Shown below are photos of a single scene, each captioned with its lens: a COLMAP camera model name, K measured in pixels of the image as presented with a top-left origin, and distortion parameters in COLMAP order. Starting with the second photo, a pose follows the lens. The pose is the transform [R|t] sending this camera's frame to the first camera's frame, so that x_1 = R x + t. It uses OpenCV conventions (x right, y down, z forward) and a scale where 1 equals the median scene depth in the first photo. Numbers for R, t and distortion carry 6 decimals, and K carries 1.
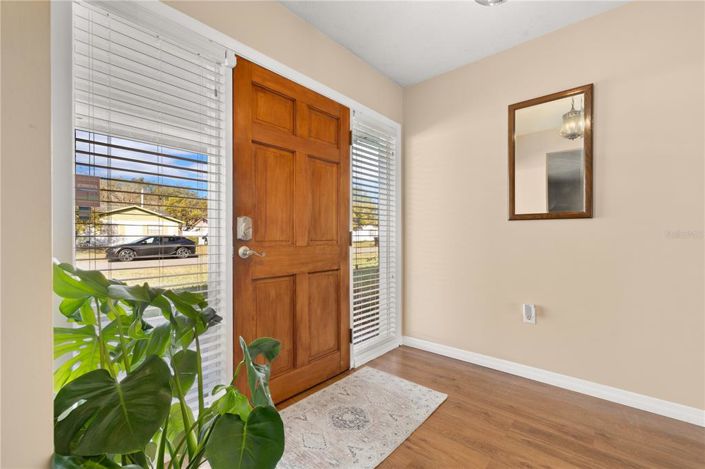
lens RADIAL K [[302.7, 0, 353.0], [0, 302.7, 236.7], [0, 0, 1]] dist [-0.000520, 0.000270]
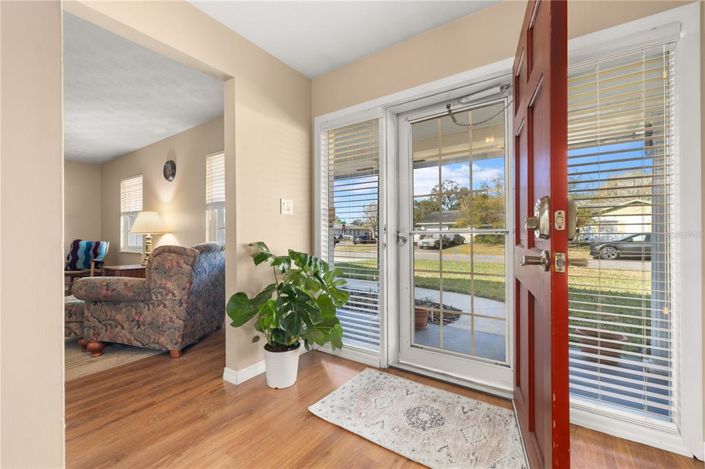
lens RADIAL K [[302.7, 0, 351.8], [0, 302.7, 235.1], [0, 0, 1]] dist [-0.000520, 0.000270]
pose [[0.107495, 0.000039, -0.994206, 0.118670], [0.004270, 0.999991, 0.000501, 0.000164], [0.994196, -0.004299, 0.107494, 0.082963]]
